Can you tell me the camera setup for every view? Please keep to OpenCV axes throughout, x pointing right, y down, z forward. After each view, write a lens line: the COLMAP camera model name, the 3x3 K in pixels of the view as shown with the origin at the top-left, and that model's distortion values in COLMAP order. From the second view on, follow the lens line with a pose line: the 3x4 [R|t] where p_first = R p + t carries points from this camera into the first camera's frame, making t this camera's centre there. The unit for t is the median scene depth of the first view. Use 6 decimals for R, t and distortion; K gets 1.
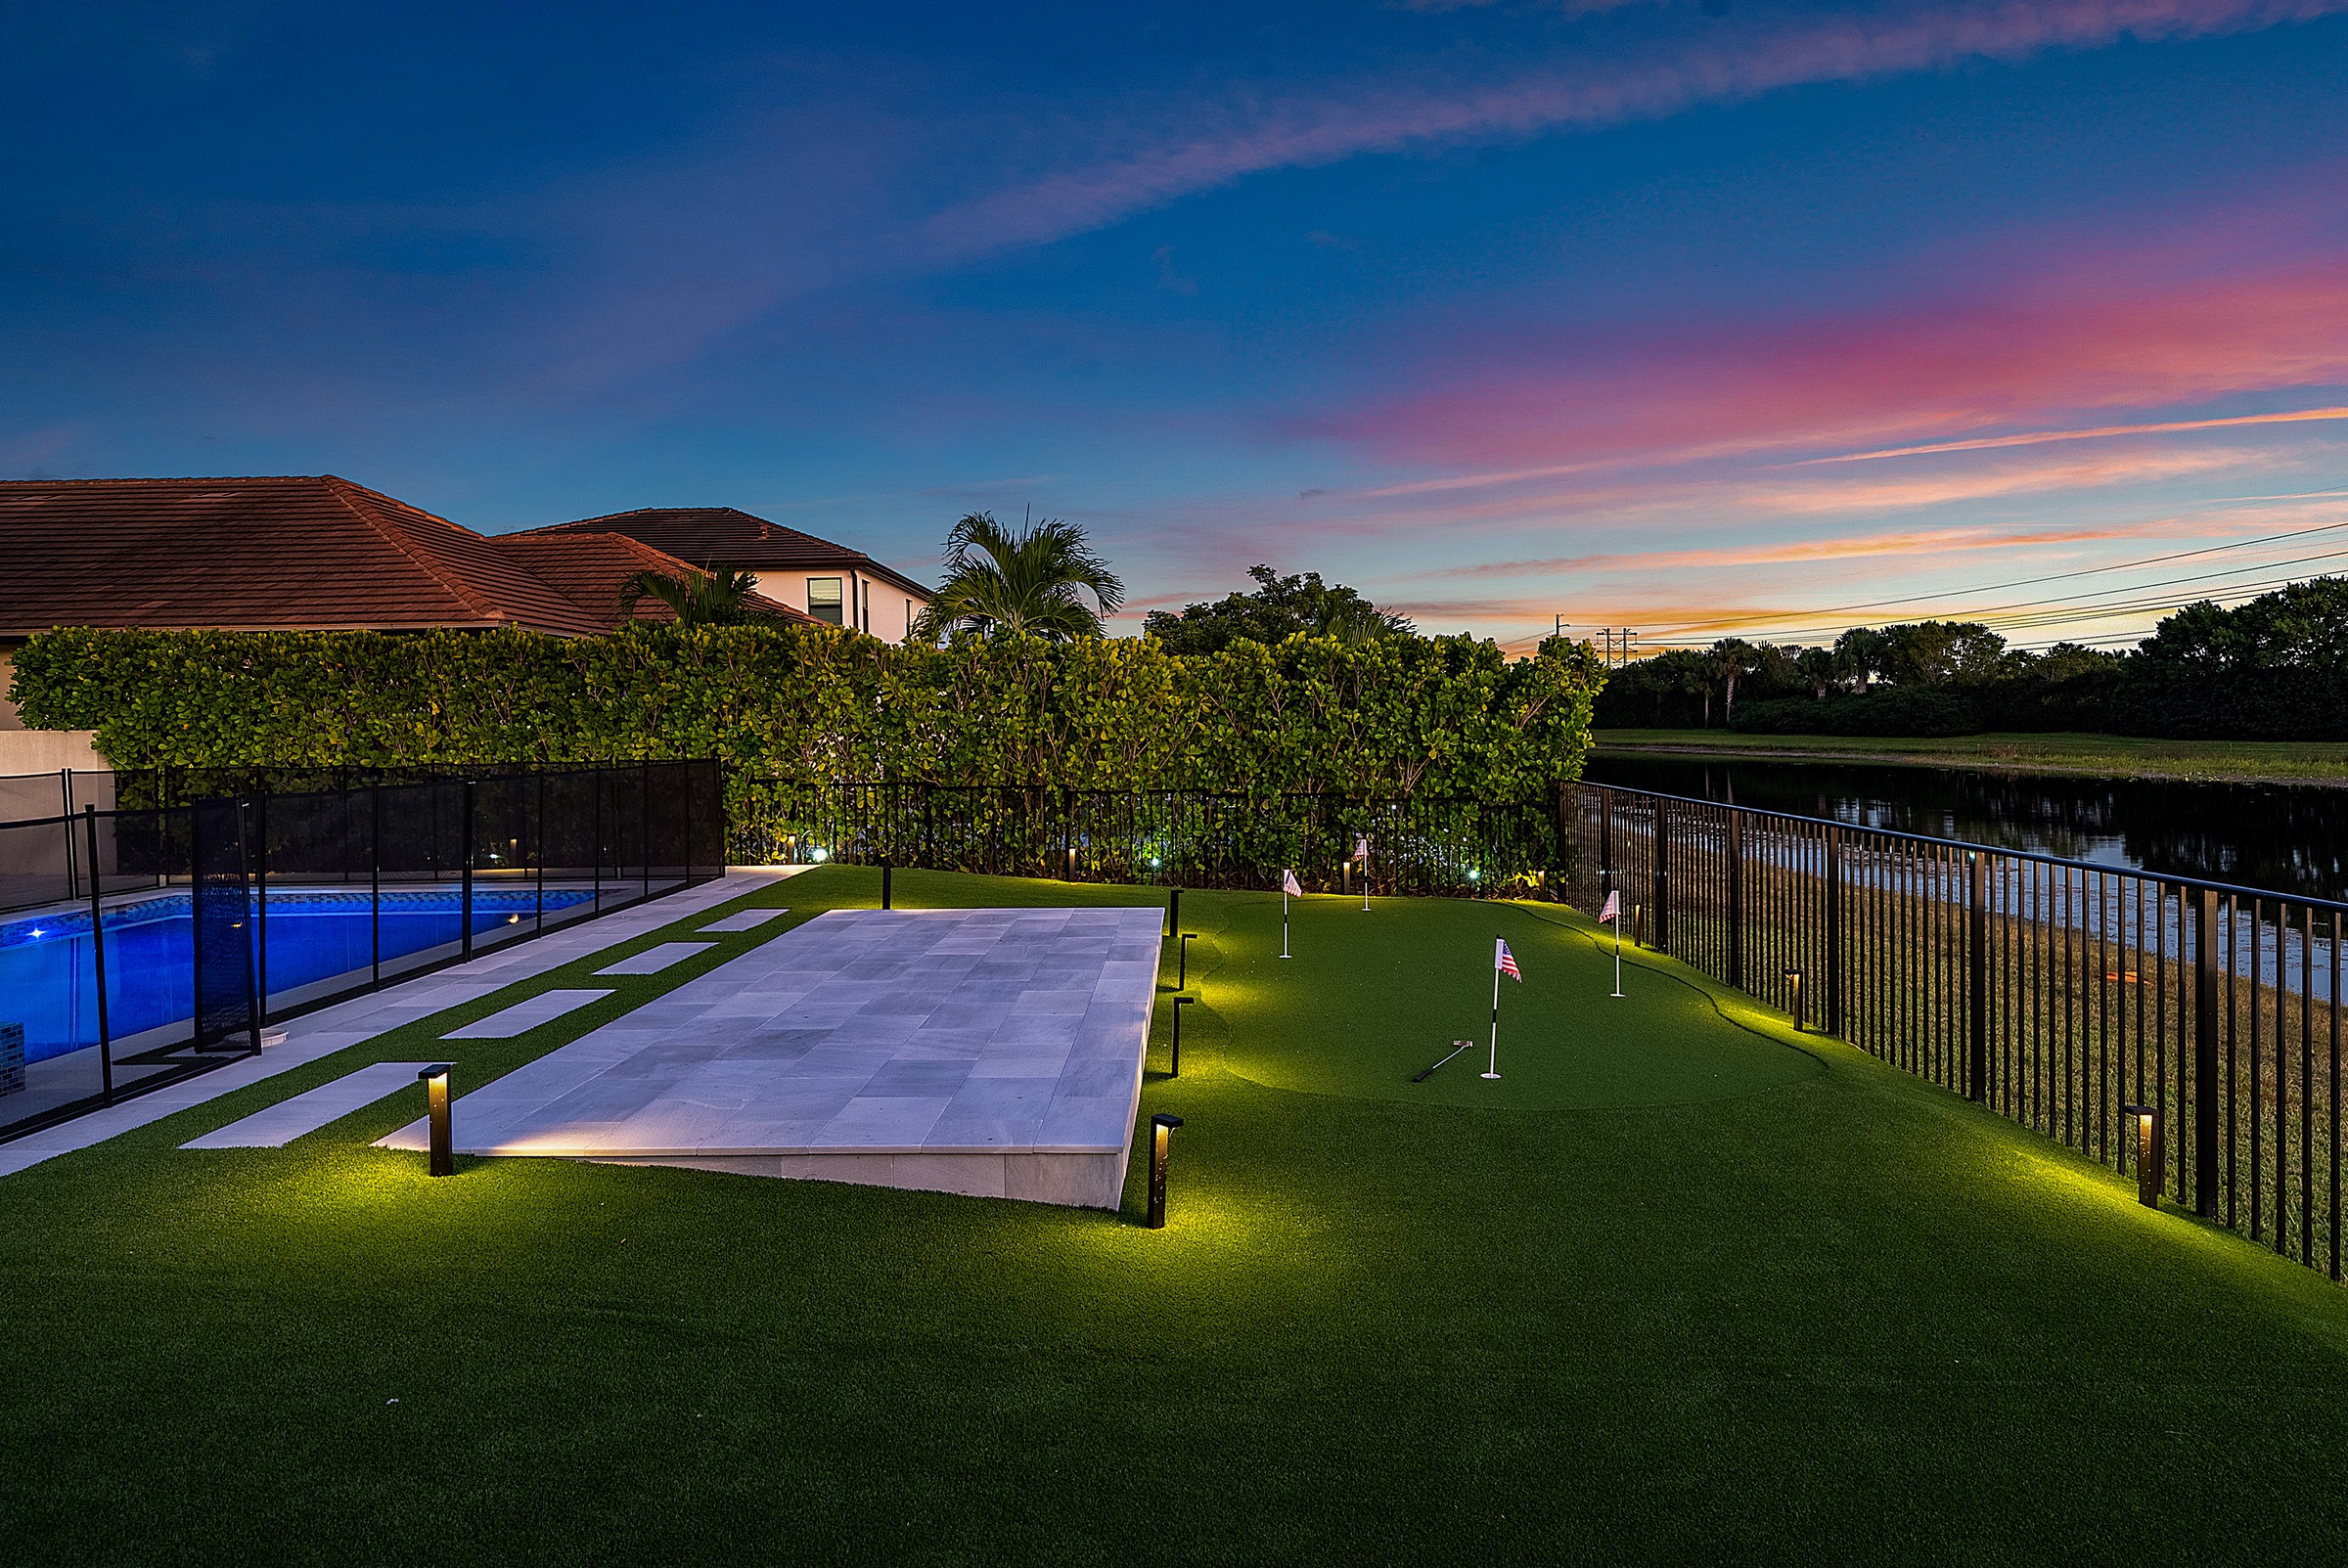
lens RADIAL K [[1324.0, 0, 1163.6], [0, 1324.0, 745.0], [0, 0, 1]] dist [0.002230, 0.002755]
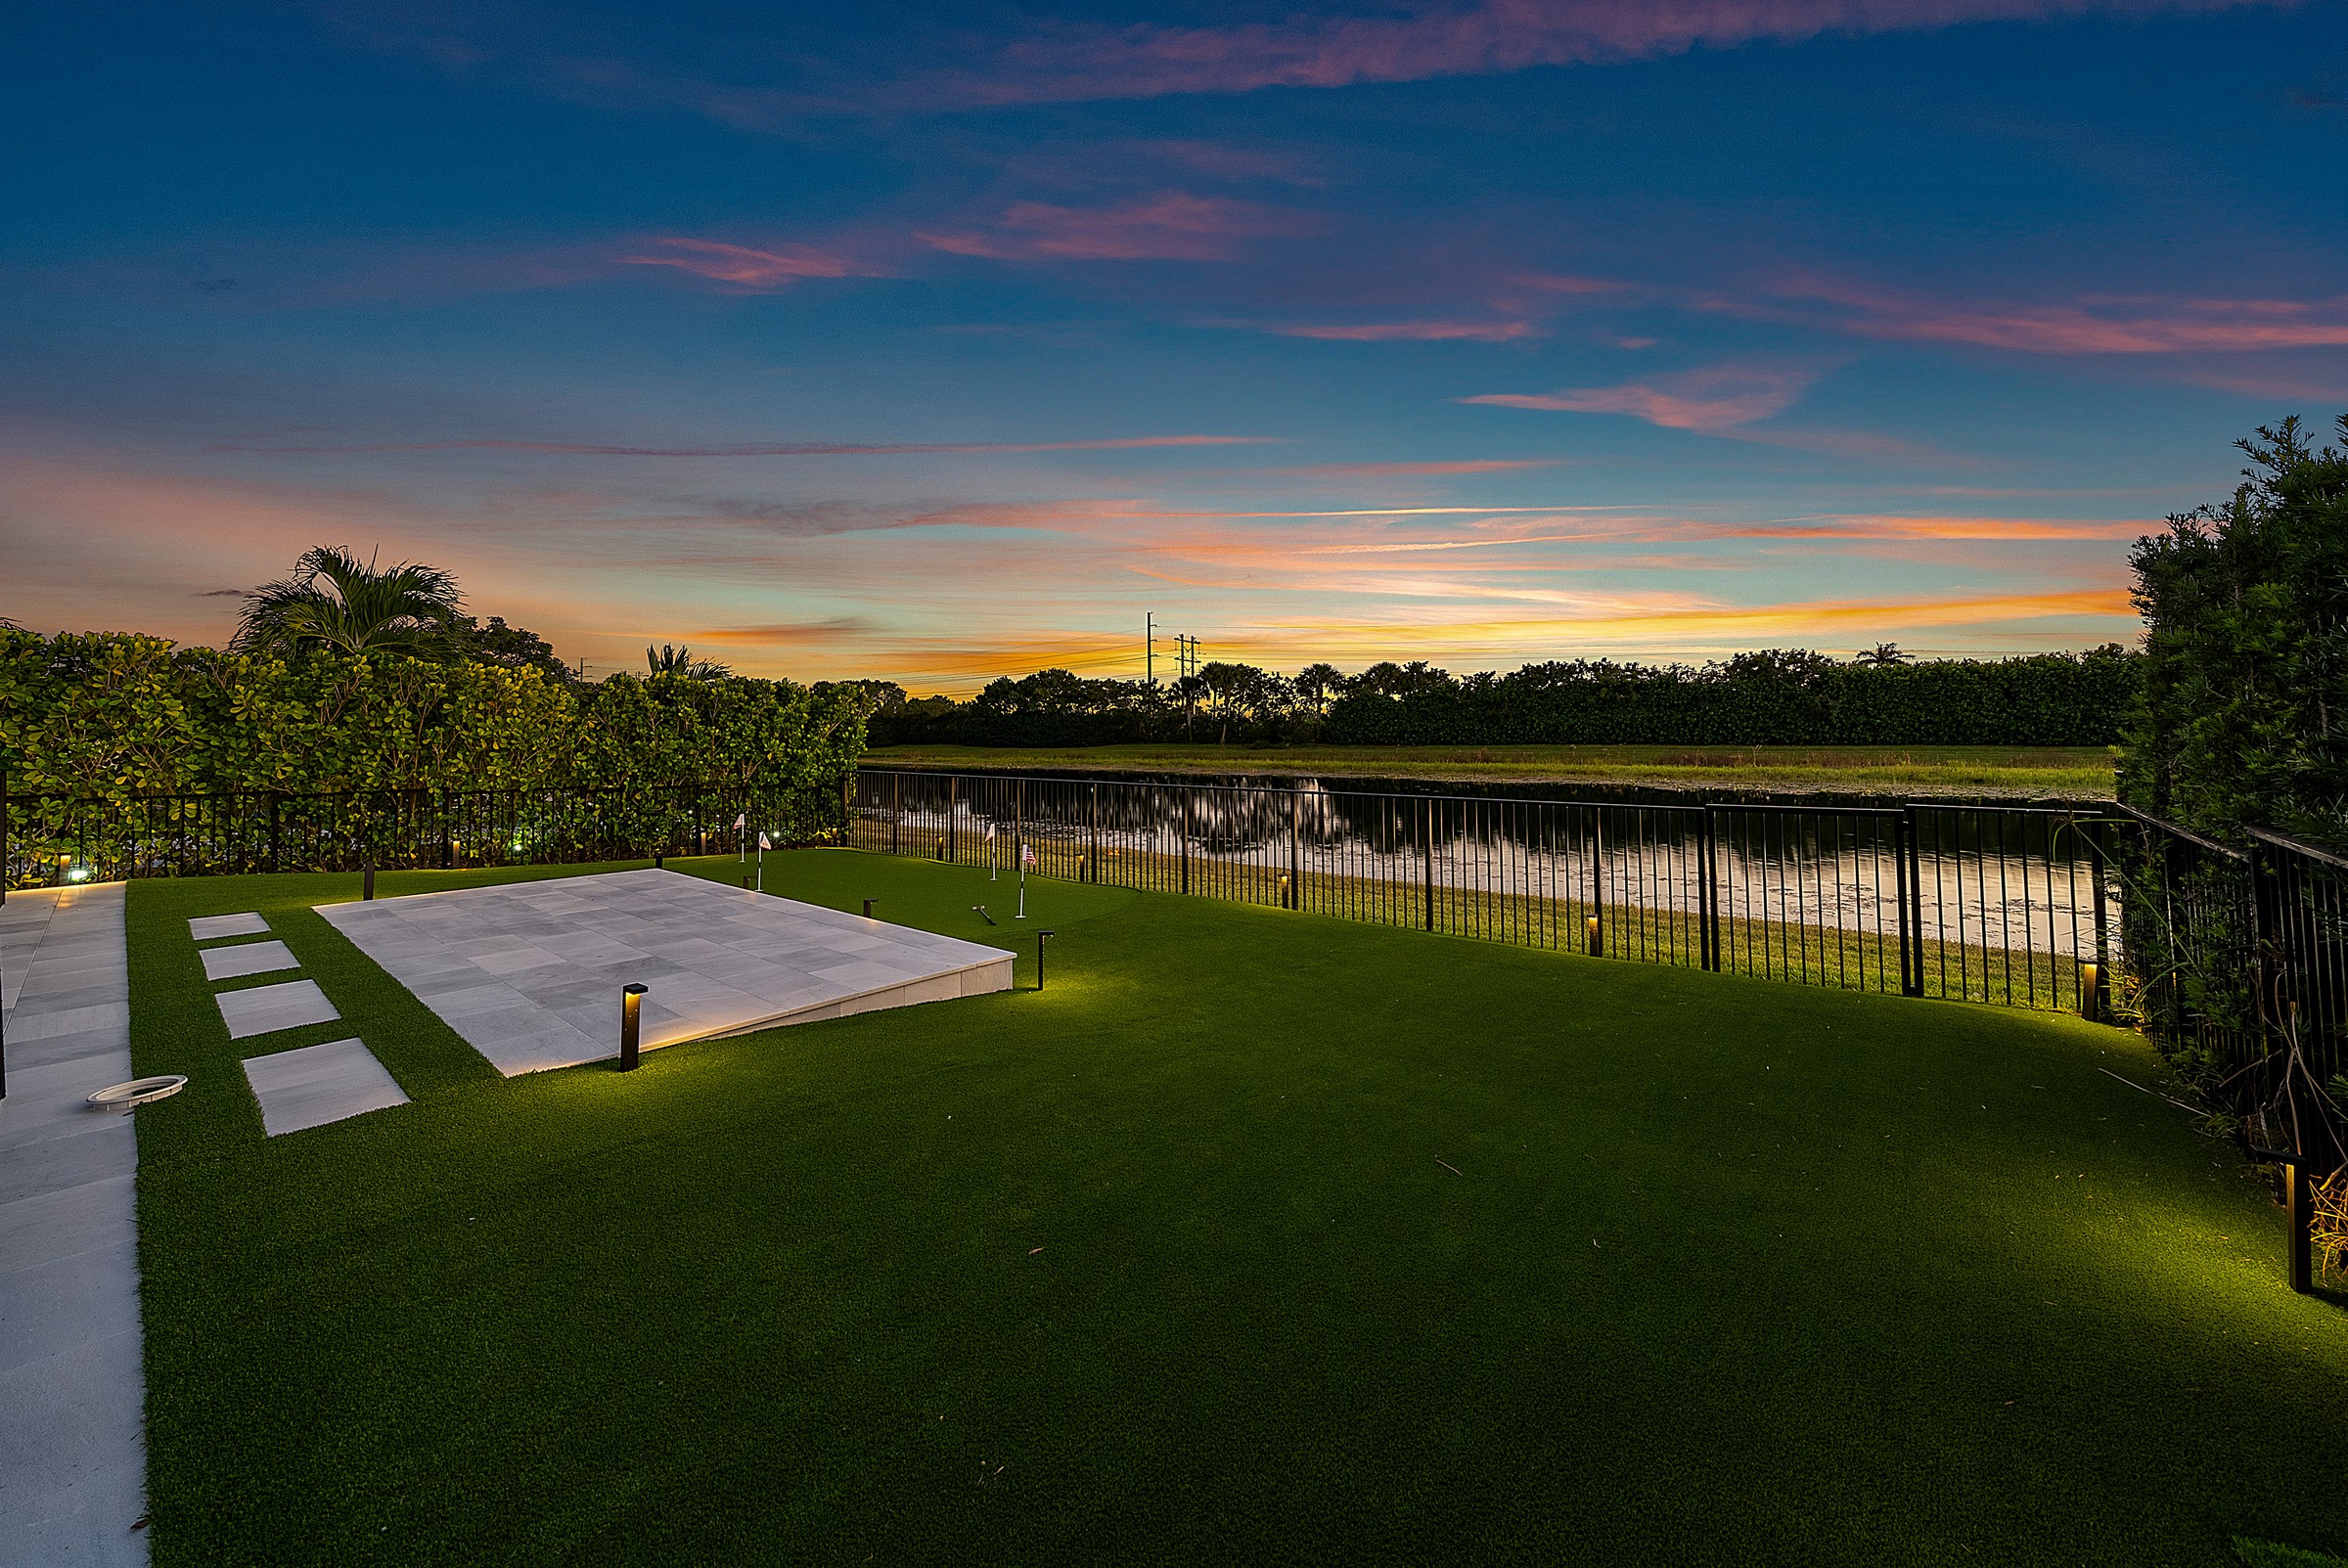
lens RADIAL K [[840.6, 0, 1195.4], [0, 840.6, 704.0], [0, 0, 1]] dist [-0.010856, 0.000162]
pose [[0.629506, 0.031886, 0.776341, -0.234430], [0.013567, 0.998554, -0.052013, 0.003375], [-0.776877, 0.043275, 0.628163, 0.008007]]
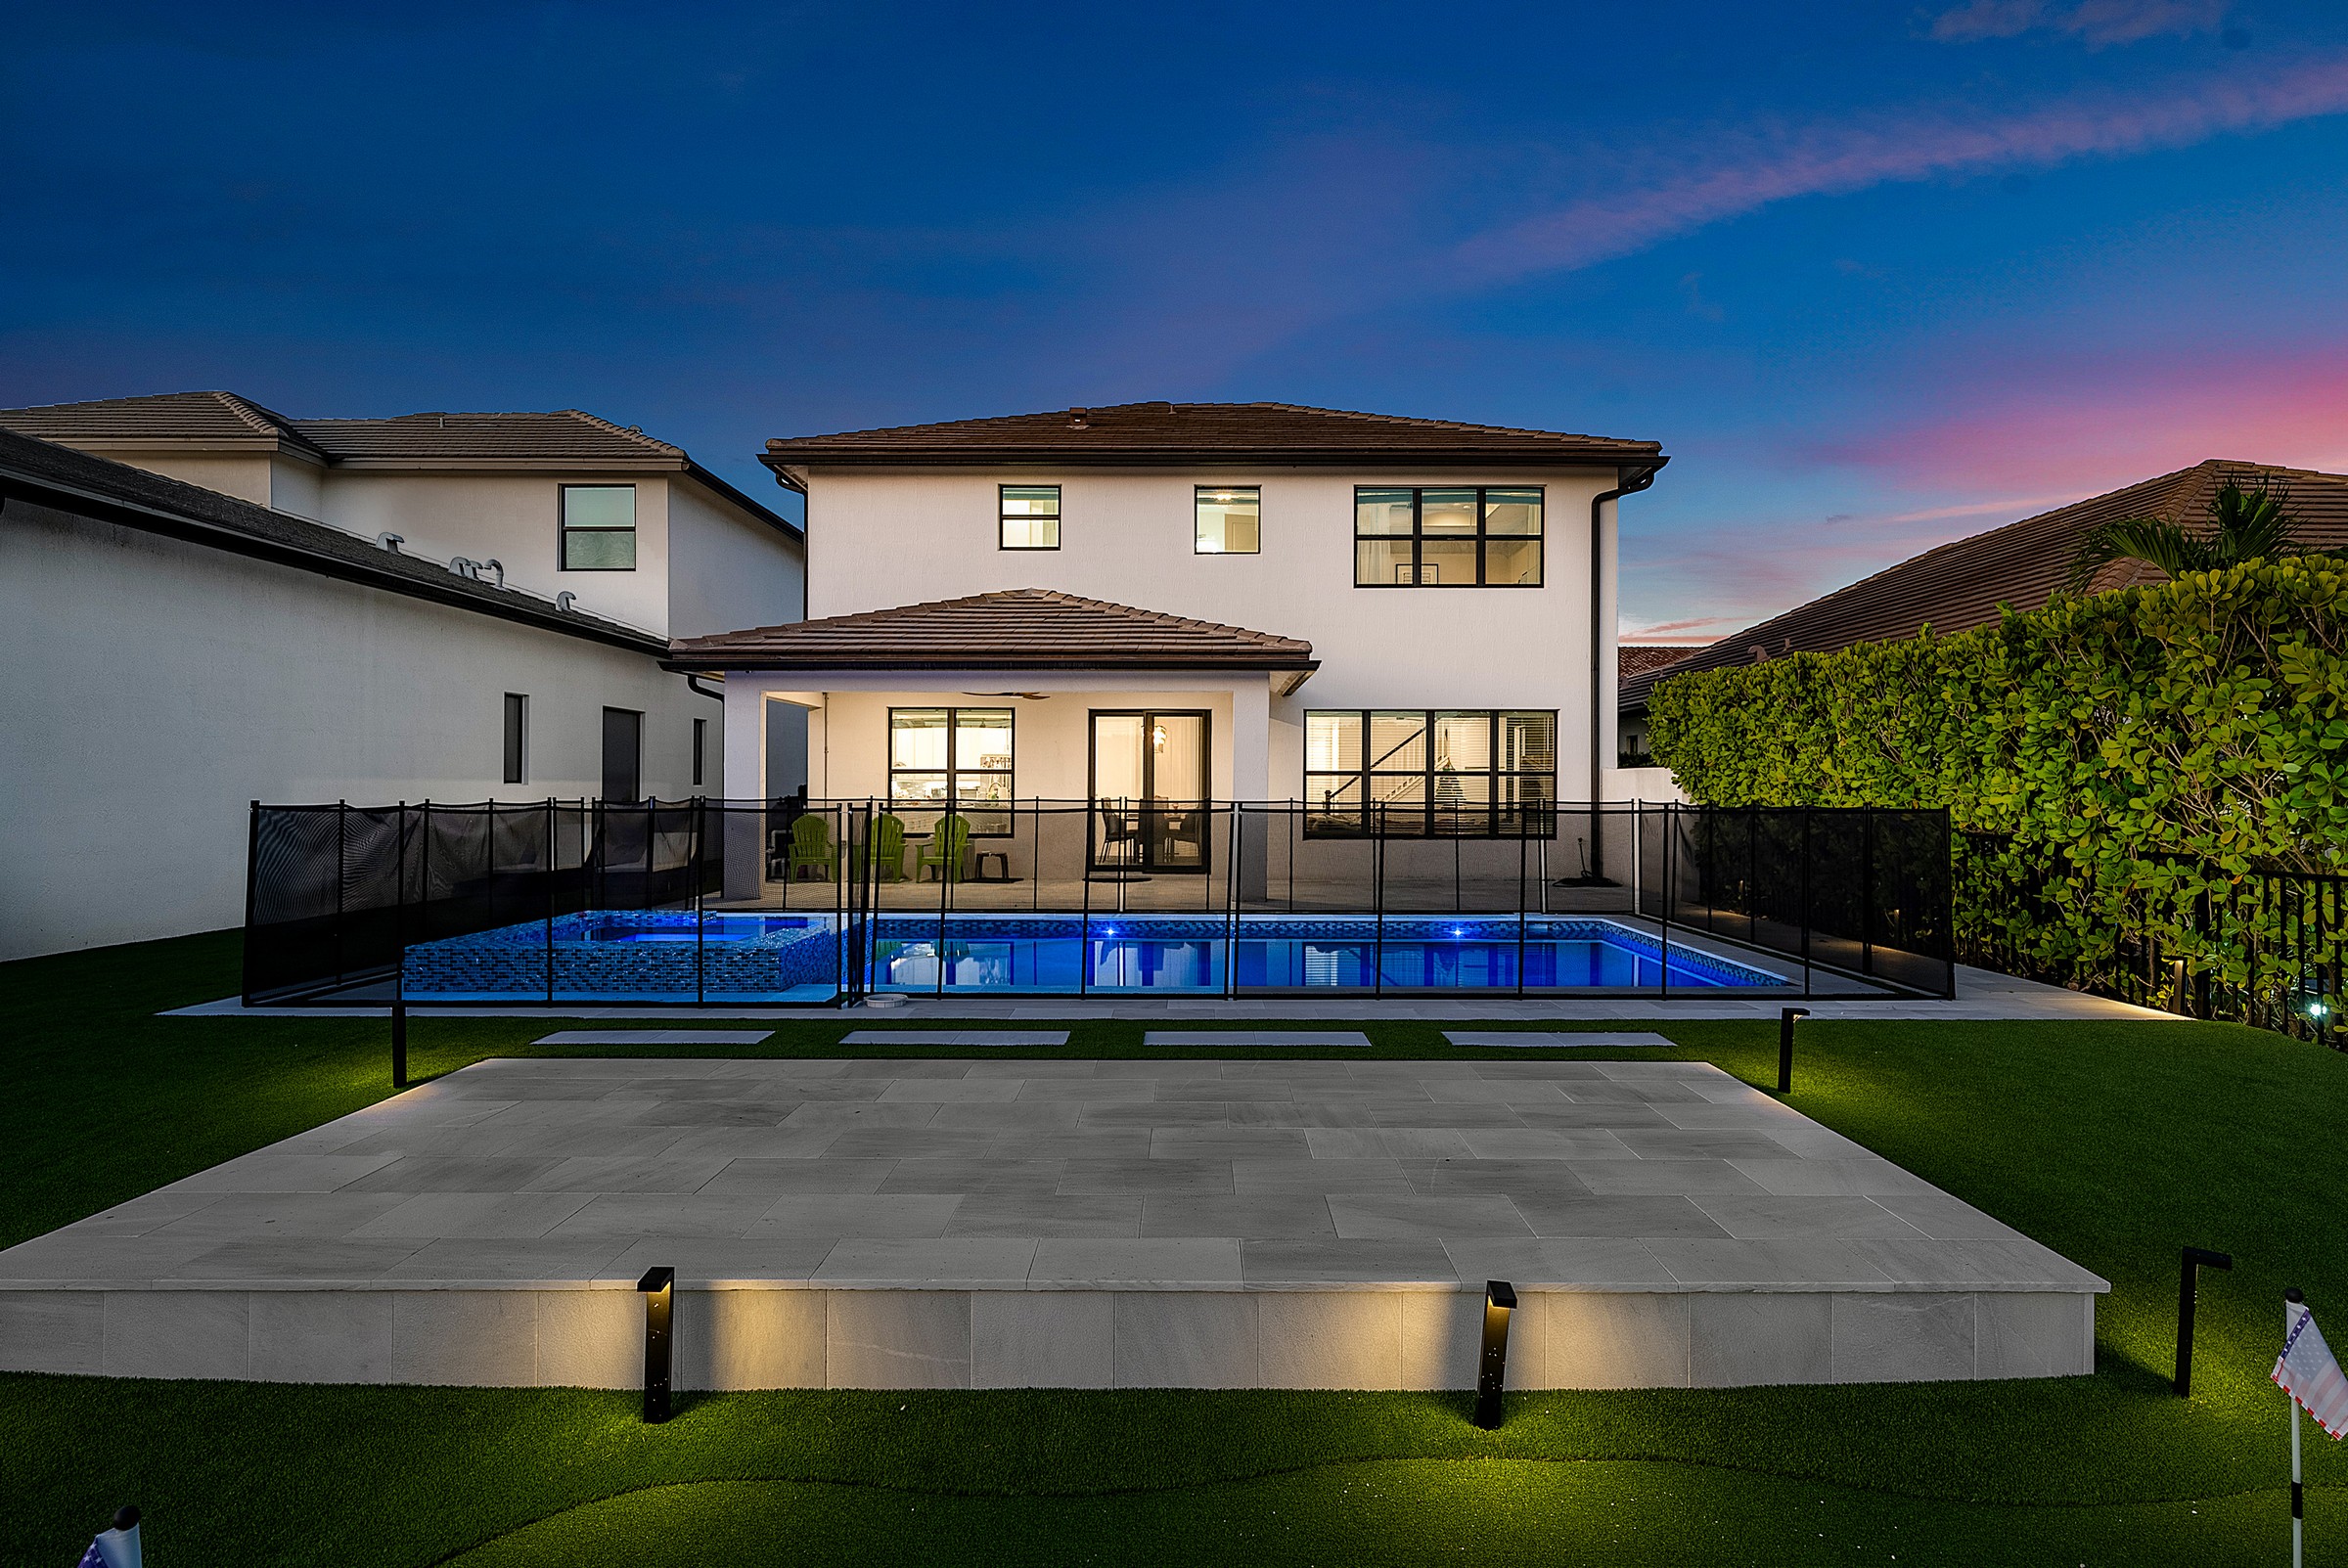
lens RADIAL K [[1286.2, 0, 1174.0], [0, 1286.2, 784.0], [0, 0, 1]] dist [0.003003, 0.001770]
pose [[0.005161, 0.012857, -0.999904, 0.250413], [-0.020964, 0.999699, 0.012746, -0.001837], [0.999767, 0.020897, 0.005429, 0.582997]]
